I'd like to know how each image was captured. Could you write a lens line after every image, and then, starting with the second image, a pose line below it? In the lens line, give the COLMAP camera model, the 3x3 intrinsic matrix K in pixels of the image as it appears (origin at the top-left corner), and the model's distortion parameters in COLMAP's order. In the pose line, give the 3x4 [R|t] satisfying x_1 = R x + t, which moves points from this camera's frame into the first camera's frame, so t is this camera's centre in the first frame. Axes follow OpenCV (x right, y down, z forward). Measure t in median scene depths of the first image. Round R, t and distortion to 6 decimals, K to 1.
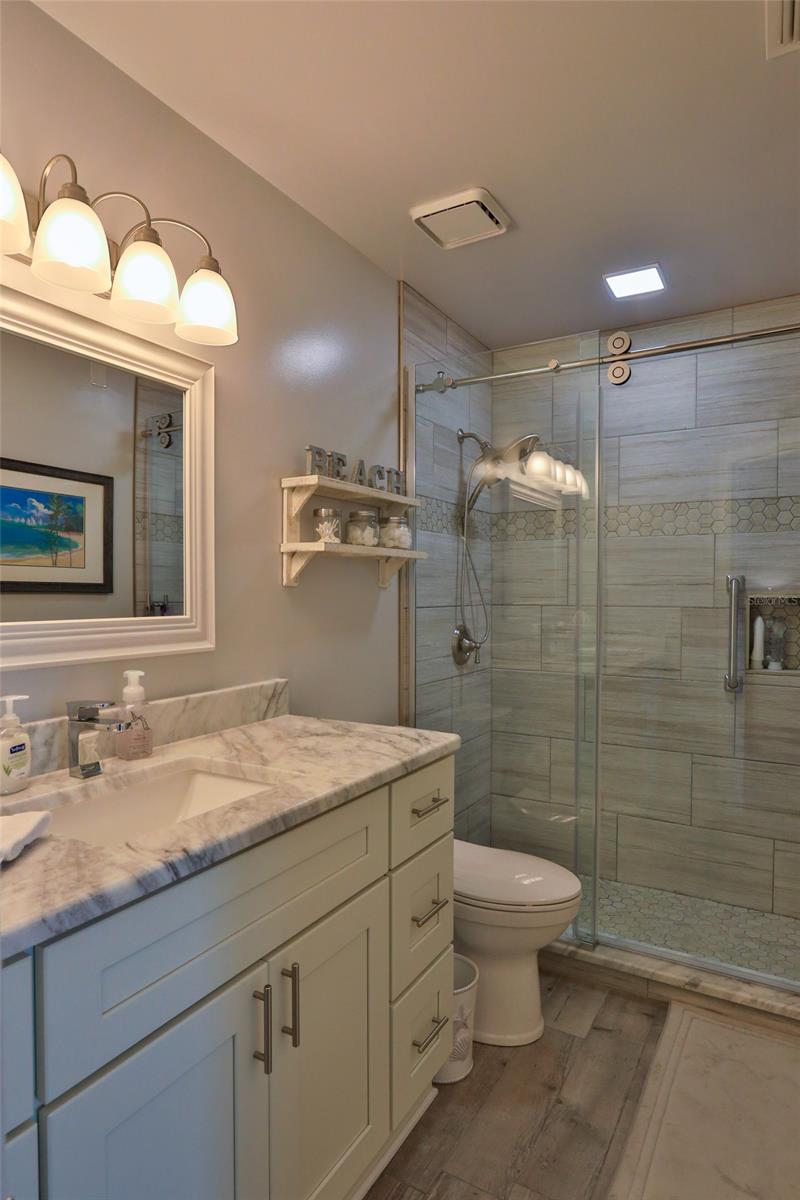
lens RADIAL K [[684.7, 0, 397.8], [0, 684.7, 599.7], [0, 0, 1]] dist [-0.002844, -0.000260]
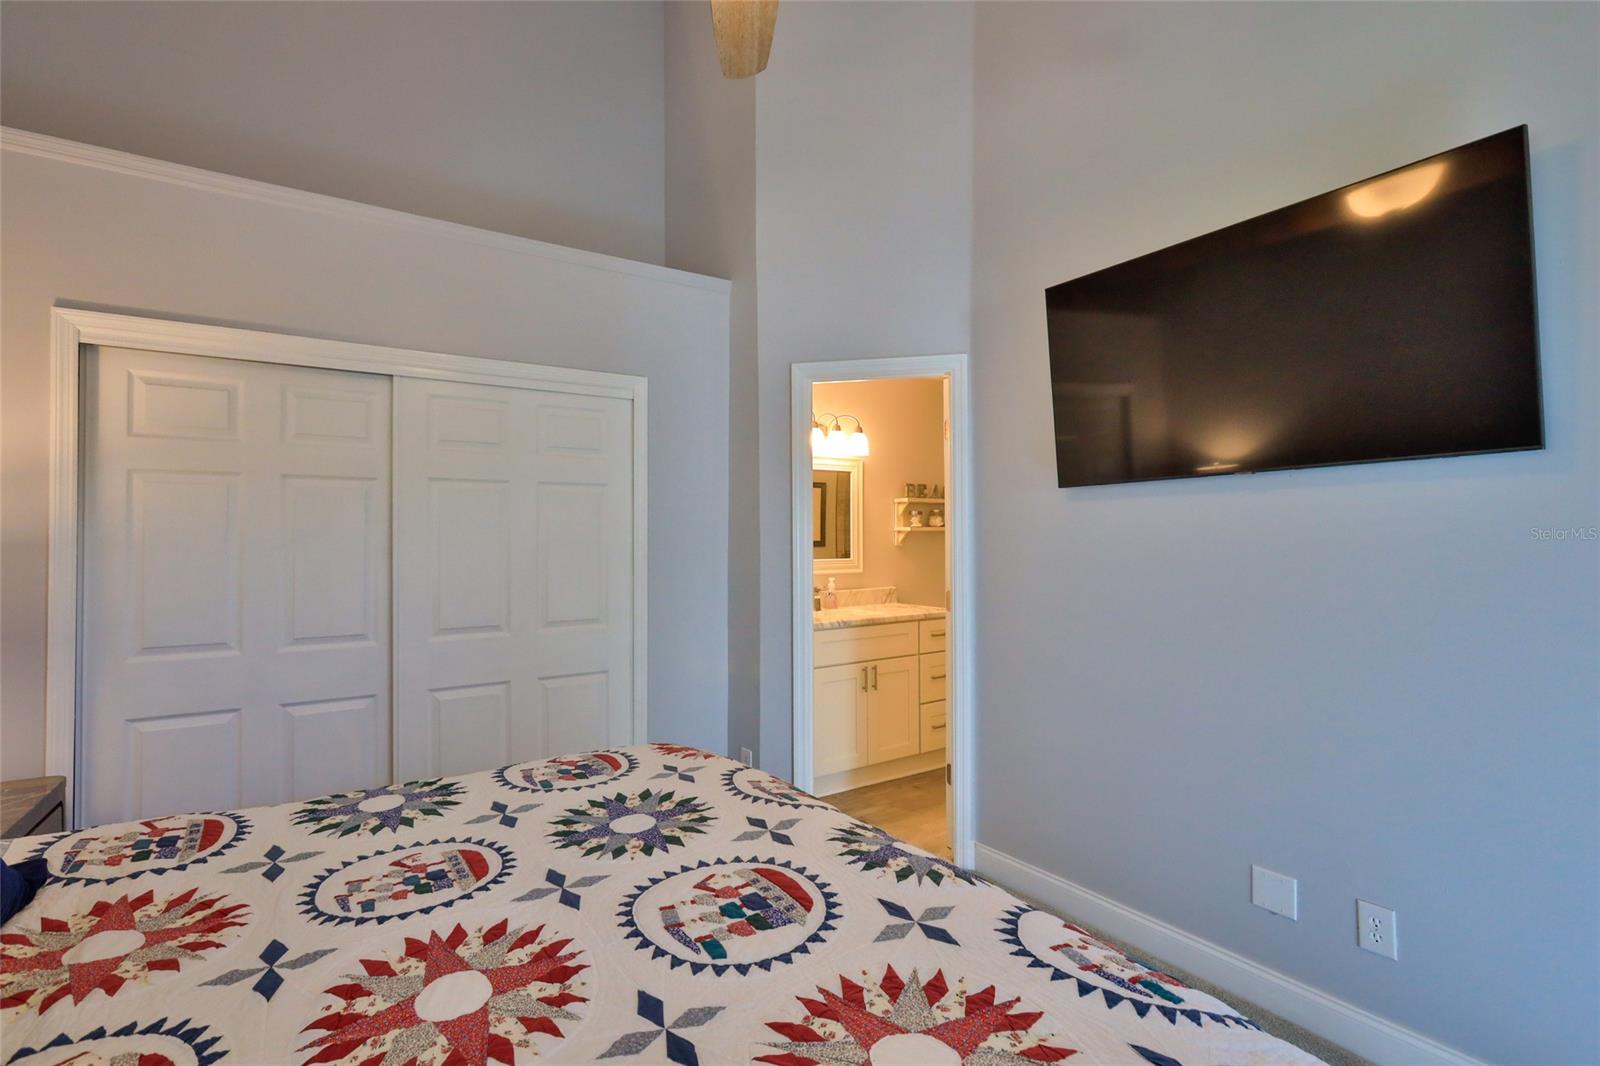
lens RADIAL K [[745.9, 0, 795.3], [0, 745.9, 528.1], [0, 0, 1]] dist [-0.000353, -0.000544]
pose [[0.907357, 0.001200, -0.420360, 0.578203], [-0.010491, 0.999749, -0.019793, -0.027217], [0.420231, 0.022369, 0.907142, -1.394131]]
